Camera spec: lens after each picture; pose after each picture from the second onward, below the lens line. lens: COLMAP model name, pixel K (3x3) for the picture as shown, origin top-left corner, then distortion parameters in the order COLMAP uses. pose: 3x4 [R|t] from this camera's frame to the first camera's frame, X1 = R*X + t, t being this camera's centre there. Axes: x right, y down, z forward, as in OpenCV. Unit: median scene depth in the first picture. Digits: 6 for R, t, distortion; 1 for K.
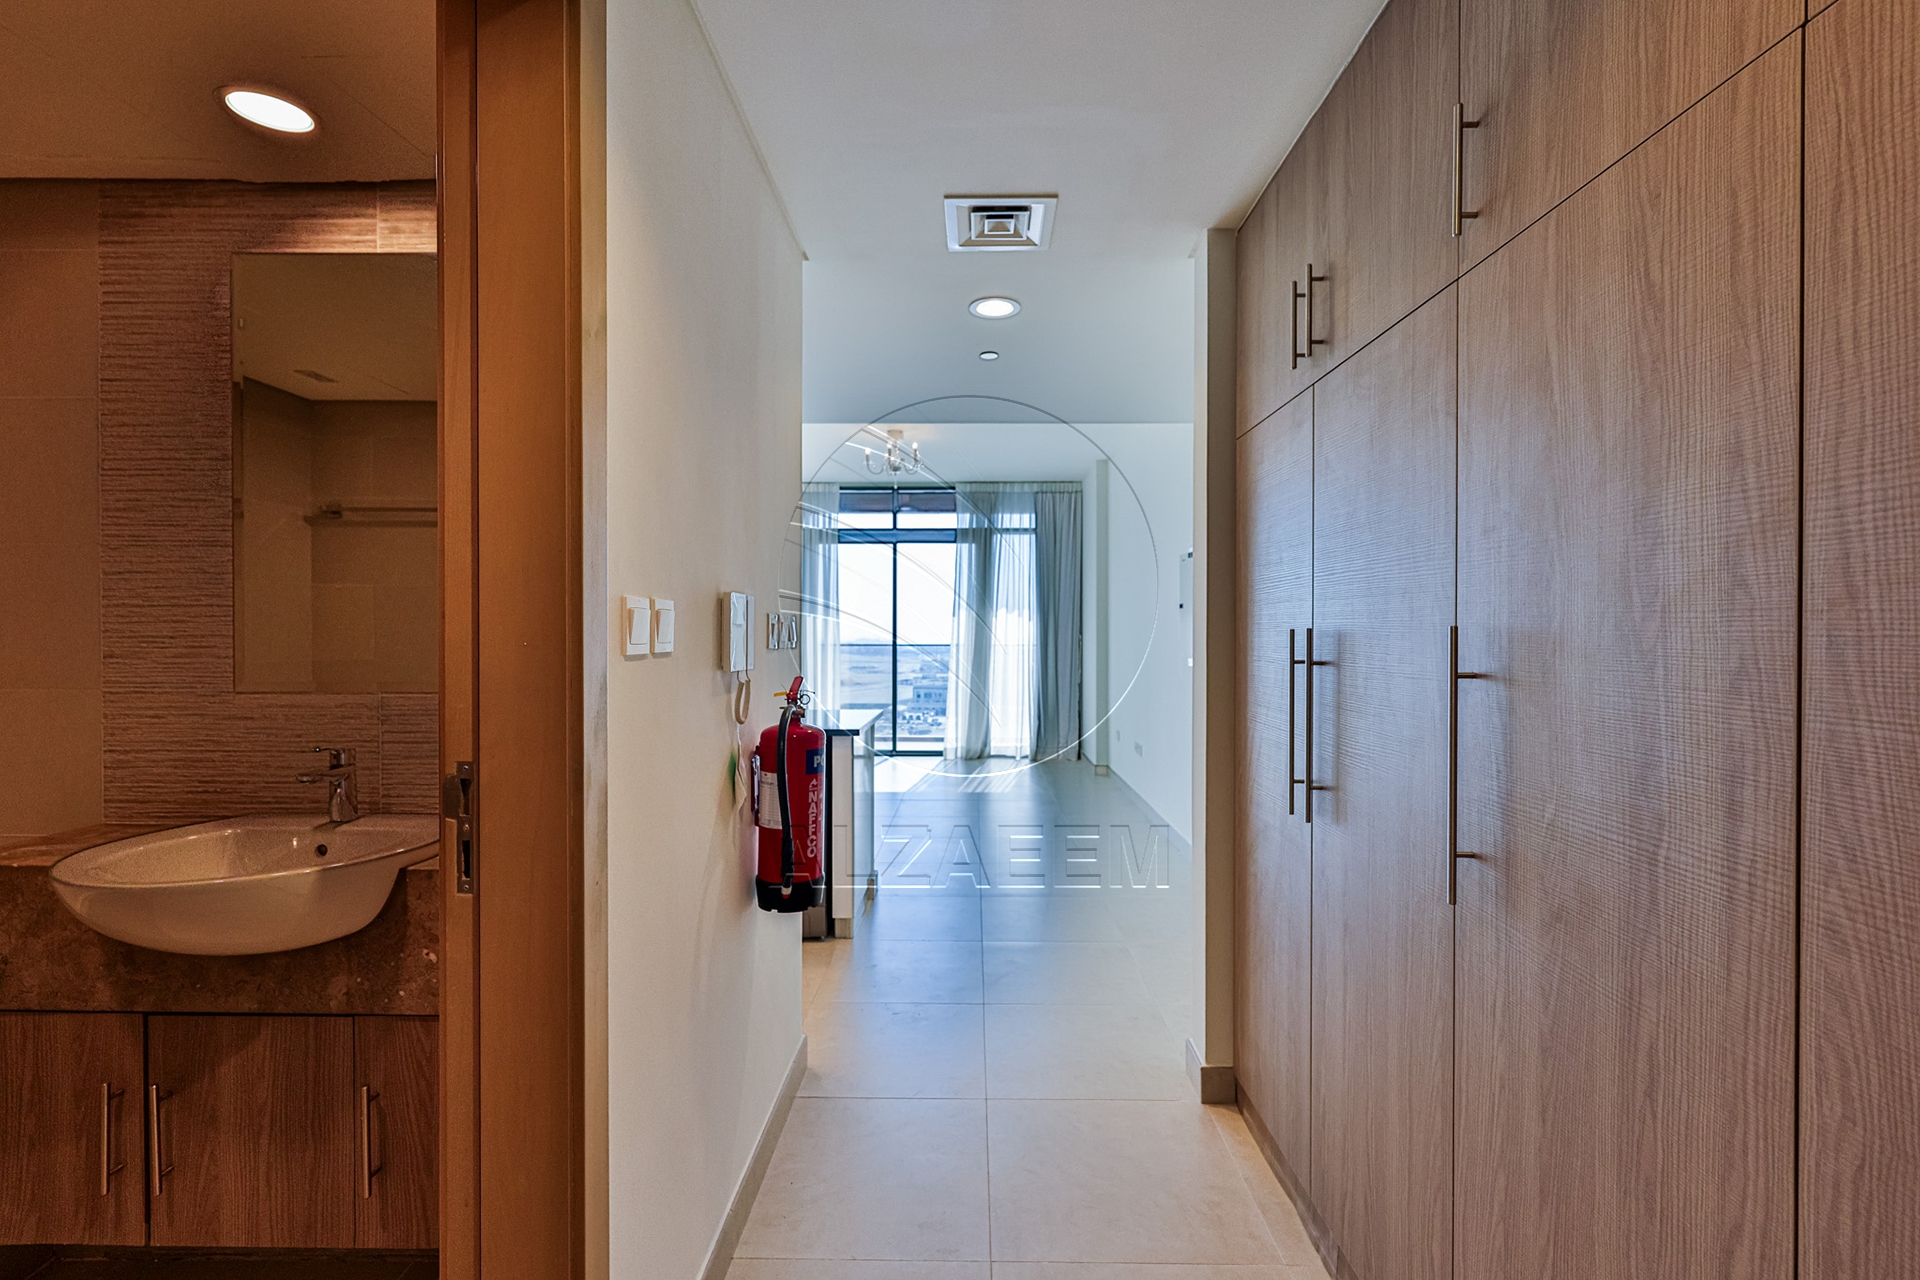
lens RADIAL K [[853.4, 0, 960.0], [0, 853.4, 640.0], [0, 0, 1]] dist [-0.000423, -0.001355]
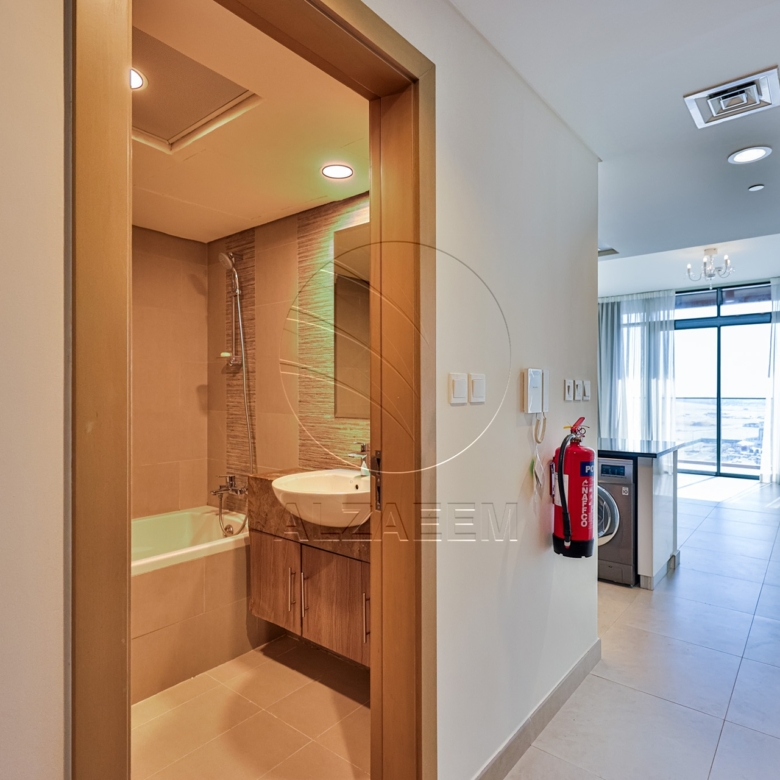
lens RADIAL K [[510.3, 0, 390.0], [0, 510.3, 390.0], [0, 0, 1]] dist [-0.017509, 0.003386]
pose [[0.775144, -0.005222, -0.631763, 0.156660], [-0.000270, 0.999963, -0.008596, -0.001367], [0.631785, 0.006833, 0.775114, -0.000929]]
